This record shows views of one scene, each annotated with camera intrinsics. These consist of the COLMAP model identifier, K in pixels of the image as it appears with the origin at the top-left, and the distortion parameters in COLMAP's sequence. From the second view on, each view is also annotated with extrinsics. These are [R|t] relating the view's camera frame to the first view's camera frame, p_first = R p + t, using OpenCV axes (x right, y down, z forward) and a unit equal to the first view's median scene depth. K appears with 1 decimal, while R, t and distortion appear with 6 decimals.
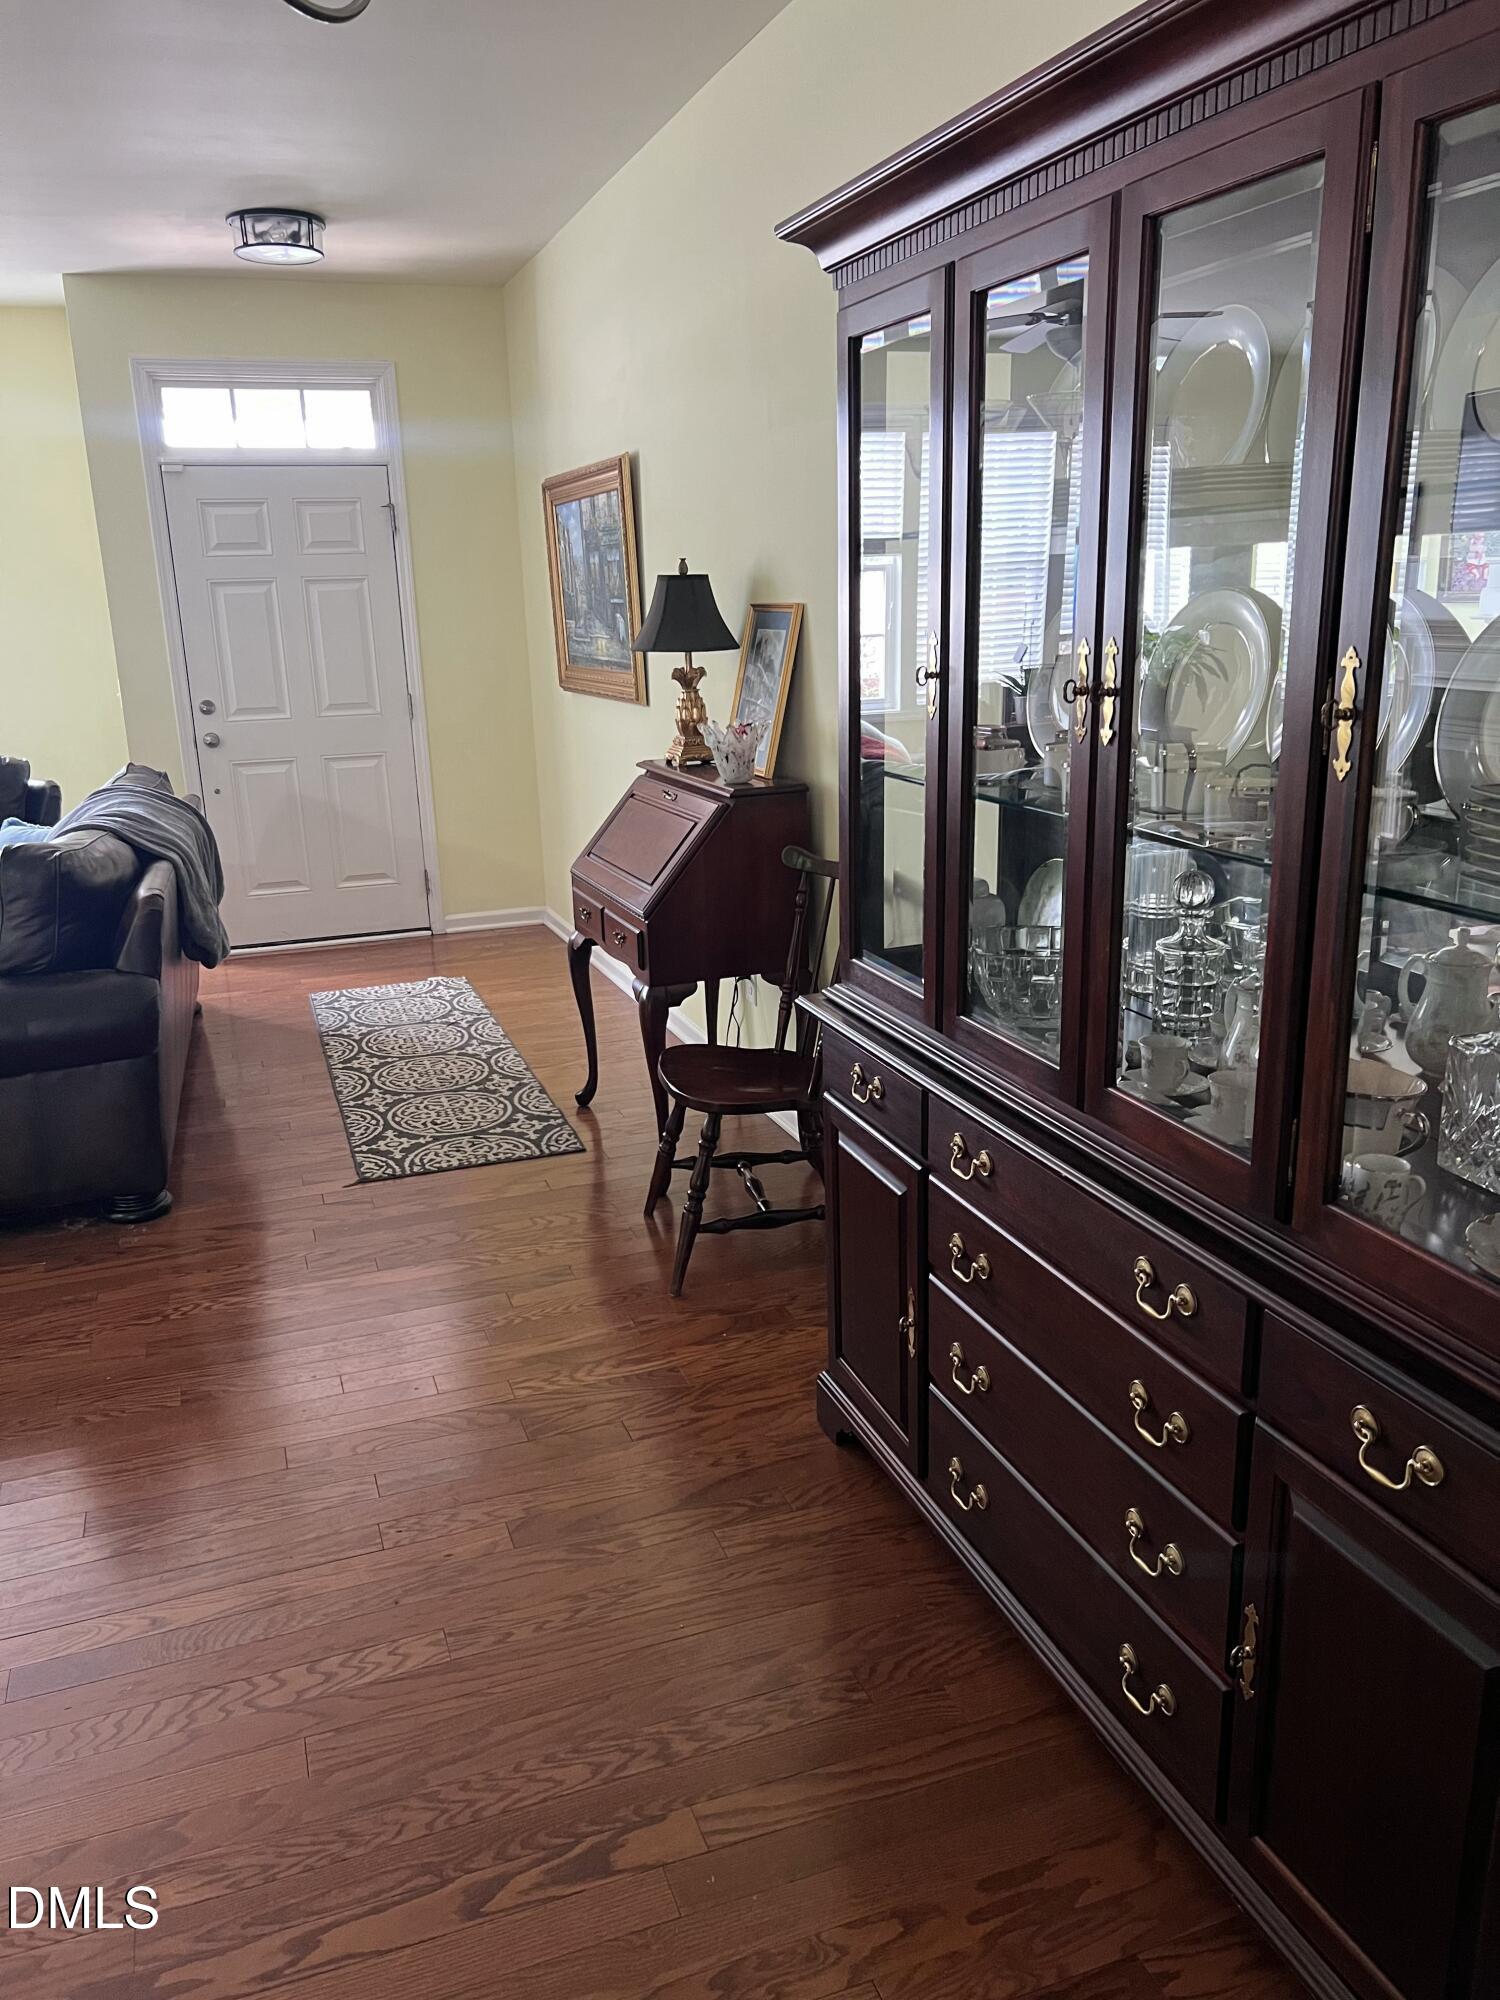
lens RADIAL K [[1507.1, 0, 739.7], [0, 1507.1, 1001.5], [0, 0, 1]] dist [0.064303, -0.072055]
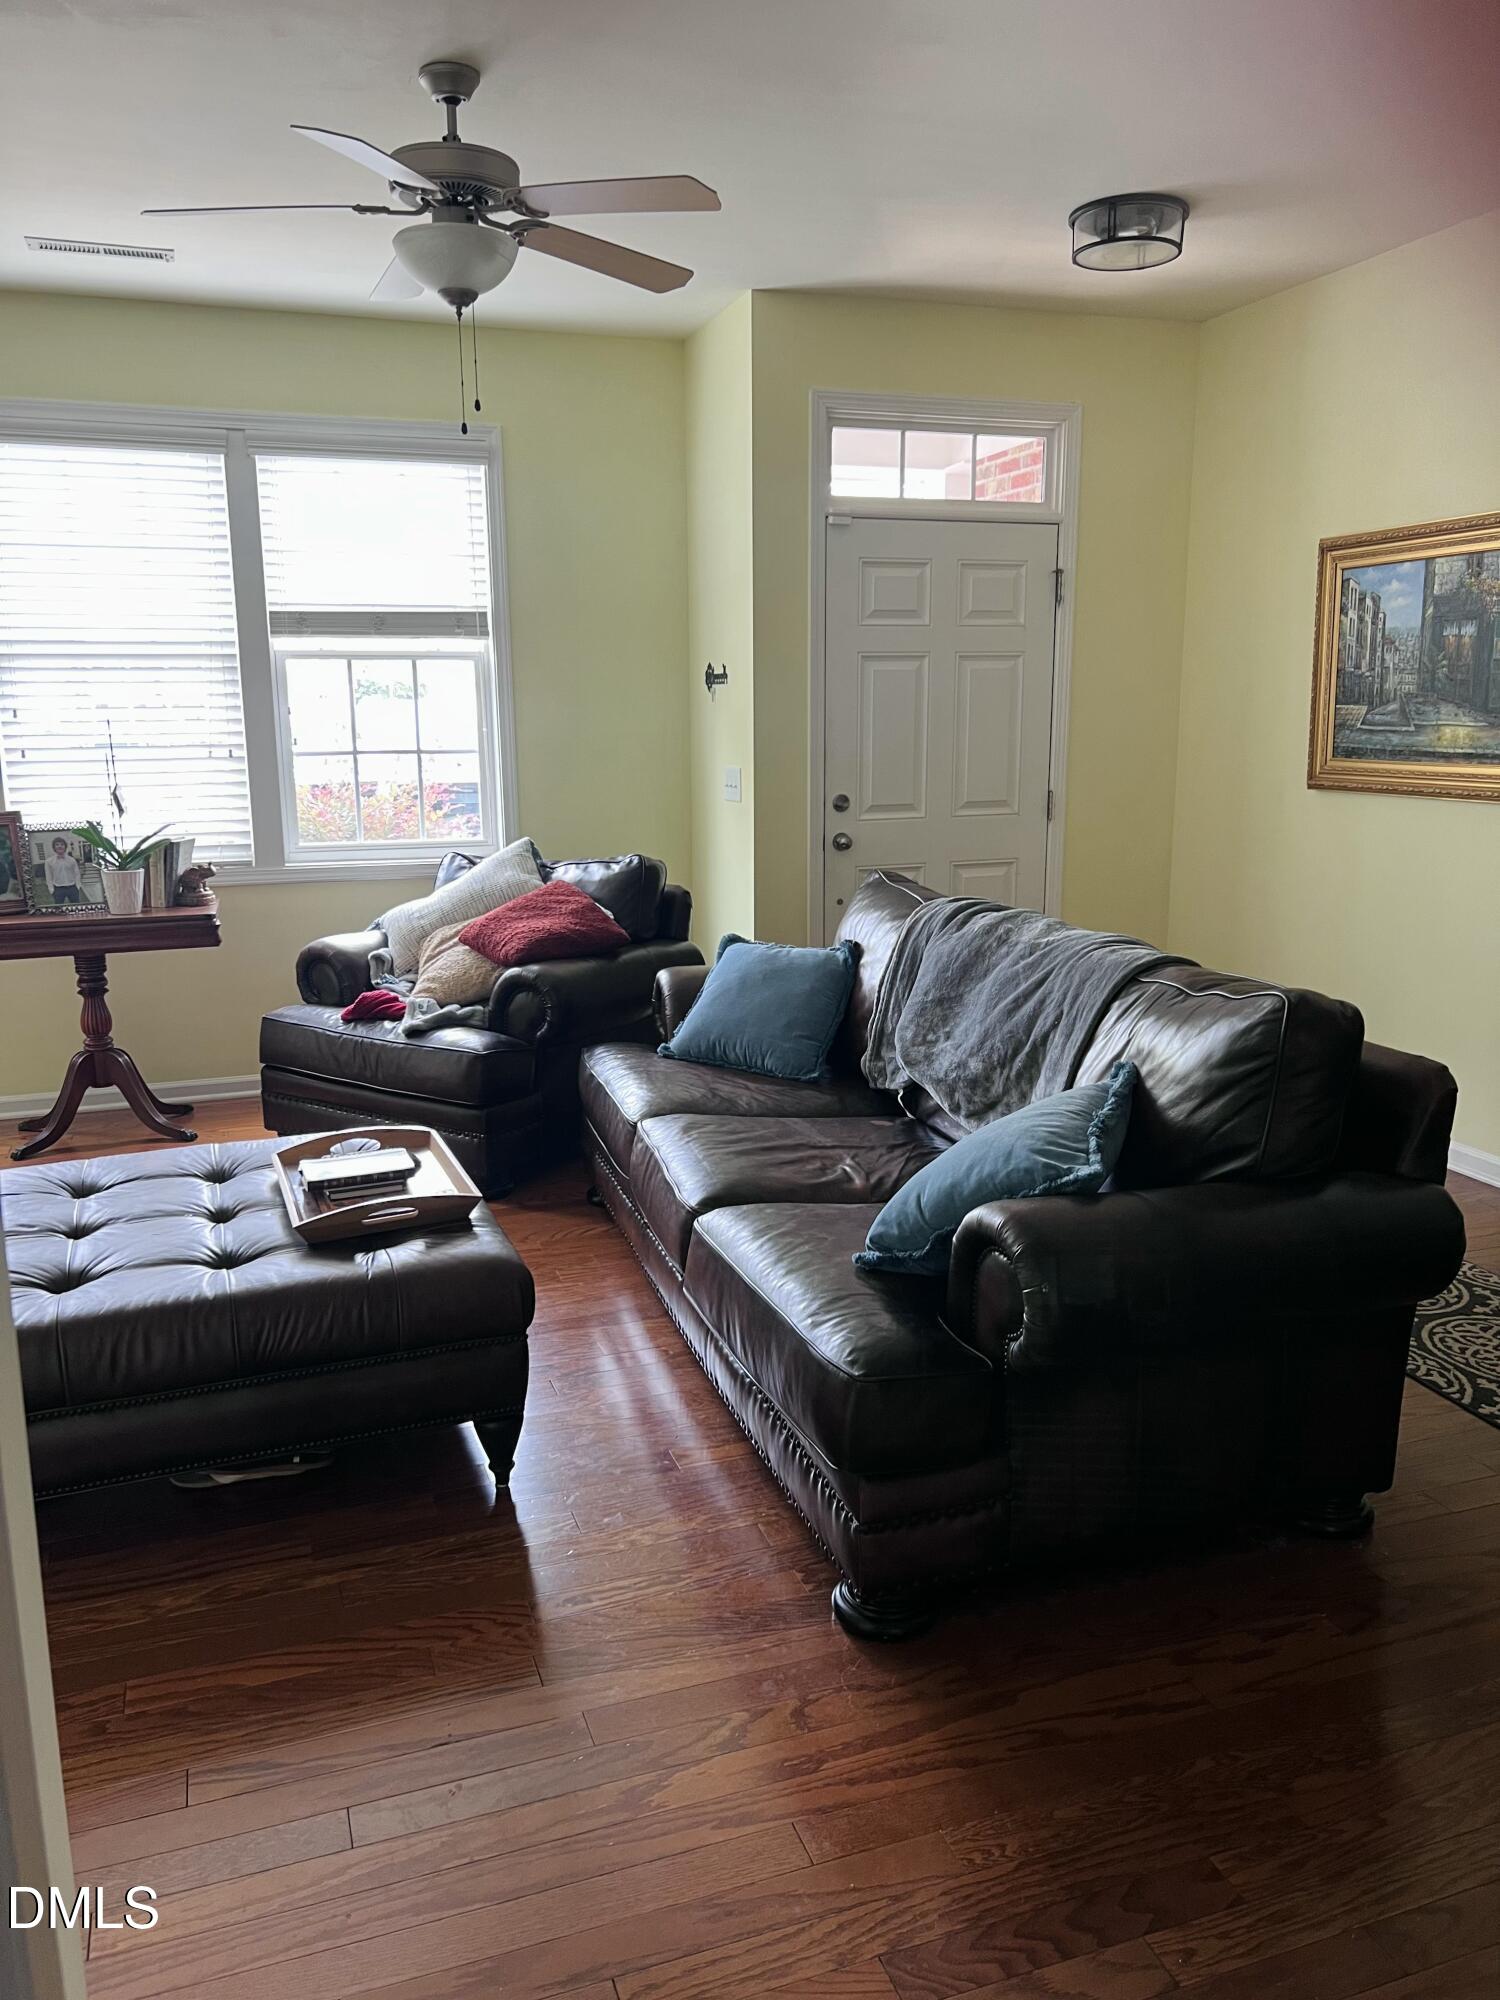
lens RADIAL K [[1507.1, 0, 744.7], [0, 1507.1, 1005.5], [0, 0, 1]] dist [0.064303, -0.072055]
pose [[0.999630, 0.027117, 0.001969, -0.550708], [-0.026932, 0.997527, -0.064916, -0.034709], [-0.003725, 0.064839, 0.997889, 0.237060]]
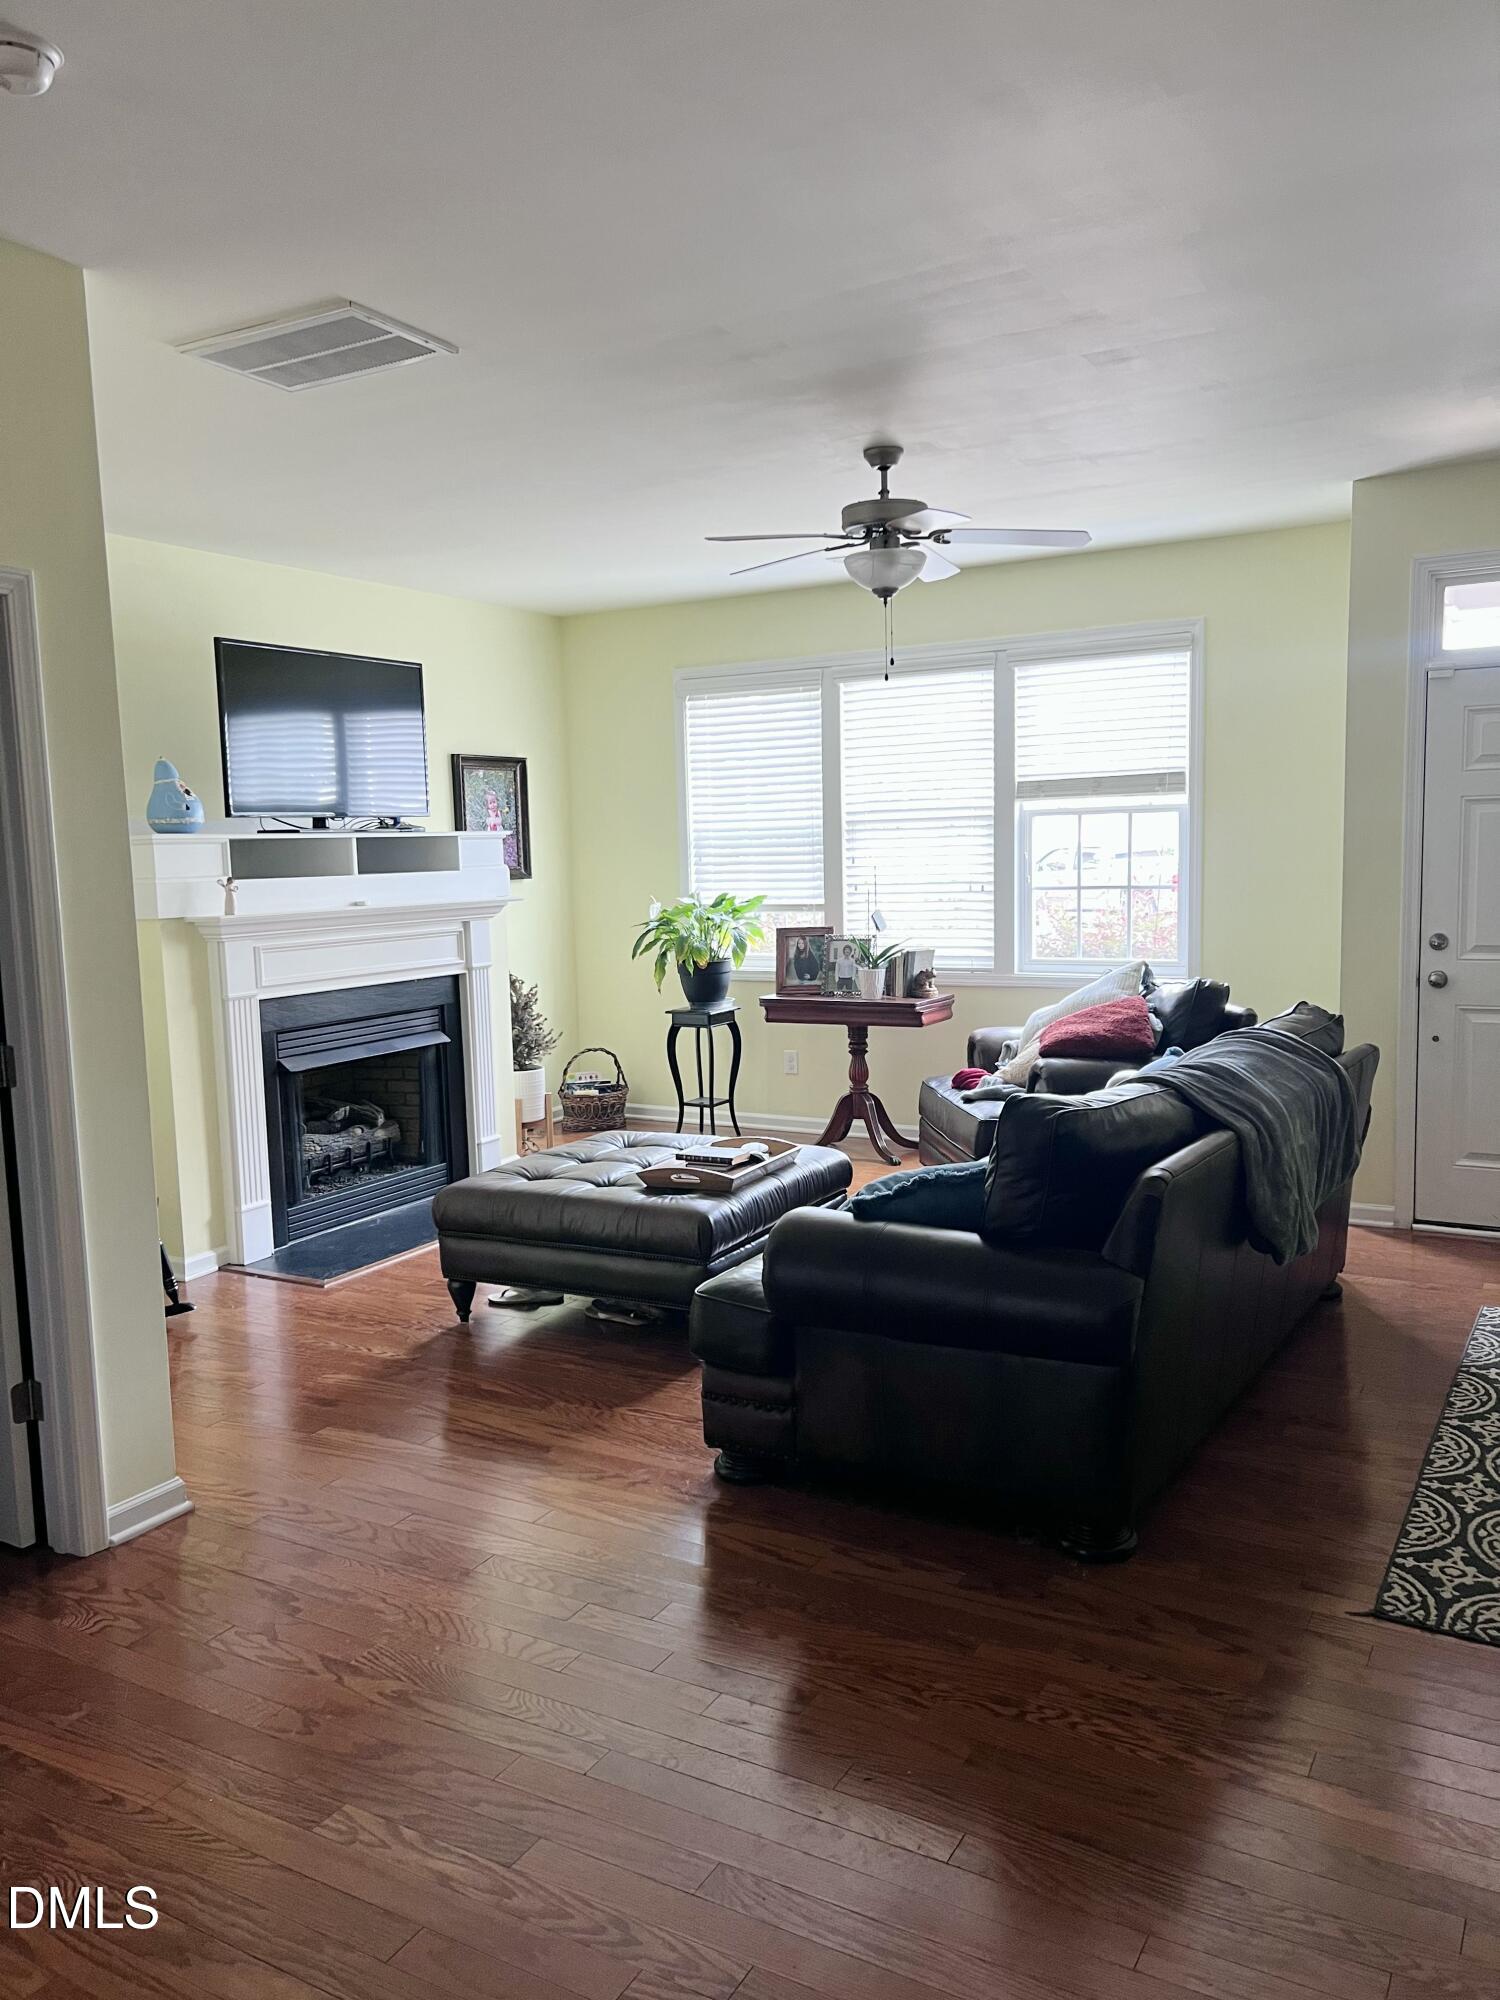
lens RADIAL K [[1507.1, 0, 746.5], [0, 1507.1, 1003.1], [0, 0, 1]] dist [0.064303, -0.072055]
pose [[0.648798, 0.098956, -0.754499, 0.064576], [-0.195790, 0.979836, -0.039850, -0.067086], [0.735342, 0.173578, 0.655090, 0.216466]]
